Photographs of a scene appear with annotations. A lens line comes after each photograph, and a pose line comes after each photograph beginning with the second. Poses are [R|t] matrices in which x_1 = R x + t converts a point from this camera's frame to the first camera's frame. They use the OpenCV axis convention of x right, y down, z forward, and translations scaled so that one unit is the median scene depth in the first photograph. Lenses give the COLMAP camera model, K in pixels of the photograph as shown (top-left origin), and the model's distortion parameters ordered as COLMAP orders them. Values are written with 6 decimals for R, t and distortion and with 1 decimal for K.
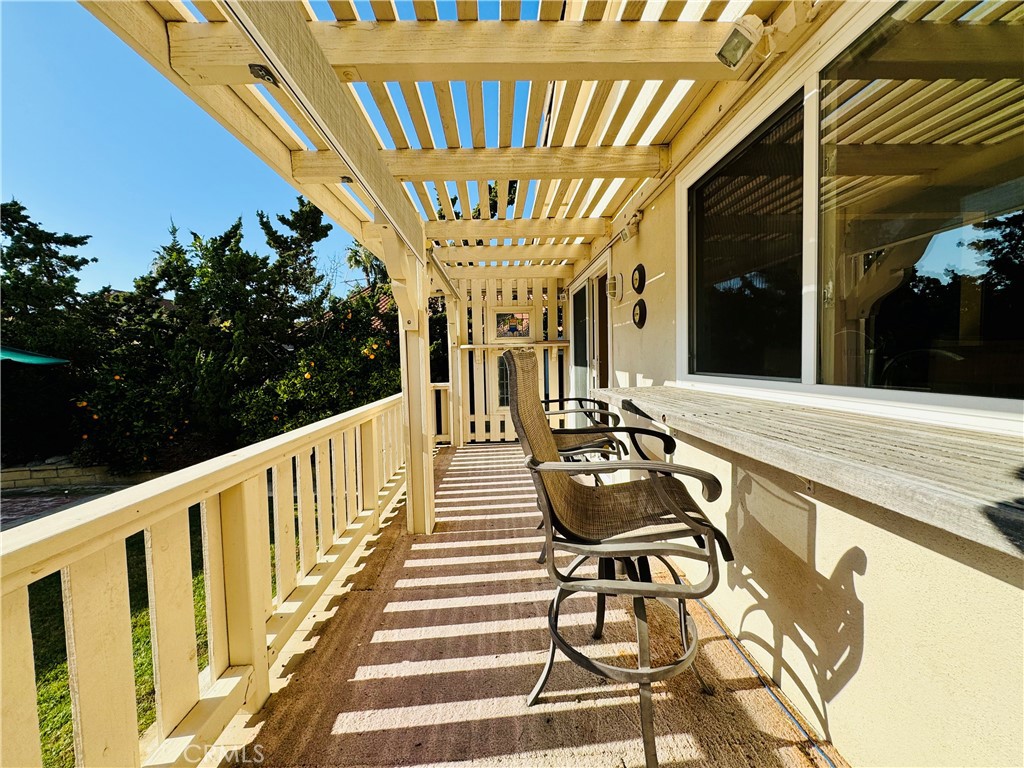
lens RADIAL K [[407.6, 0, 506.0], [0, 407.6, 388.0], [0, 0, 1]] dist [-0.001524, 0.000612]
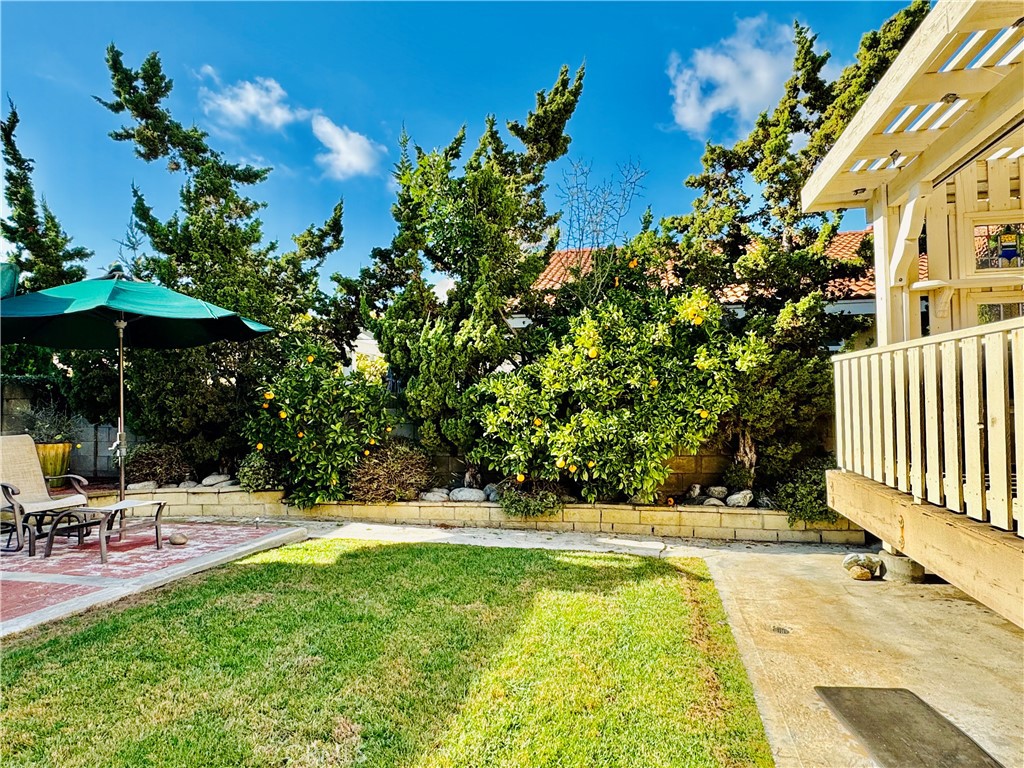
lens RADIAL K [[624.6, 0, 504.7], [0, 624.6, 383.2], [0, 0, 1]] dist [-0.002827, 0.003465]
pose [[0.972195, -0.000109, -0.234172, -0.375544], [-0.018555, 0.996820, -0.077497, 0.086260], [0.233436, 0.079687, 0.969101, 0.058324]]
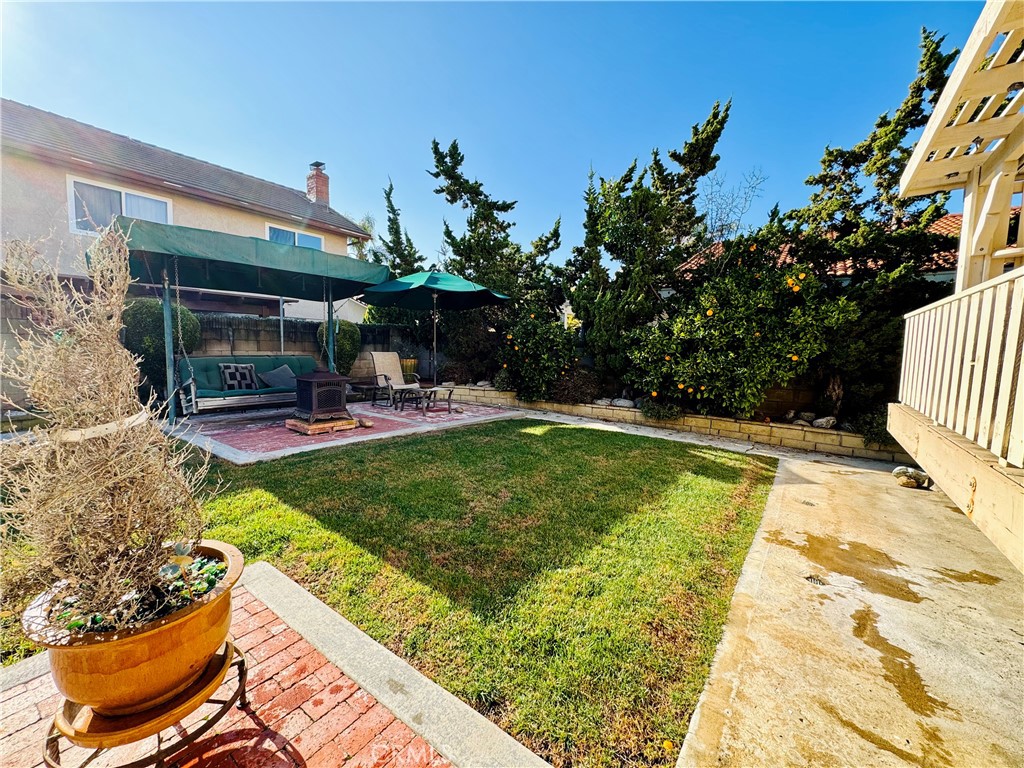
lens RADIAL K [[407.6, 0, 519.7], [0, 407.6, 382.1], [0, 0, 1]] dist [-0.001524, 0.000612]
pose [[0.808140, 0.088656, -0.582279, -0.275009], [-0.074217, 0.996055, 0.048652, 0.104286], [0.584295, 0.003897, 0.811532, 0.028895]]
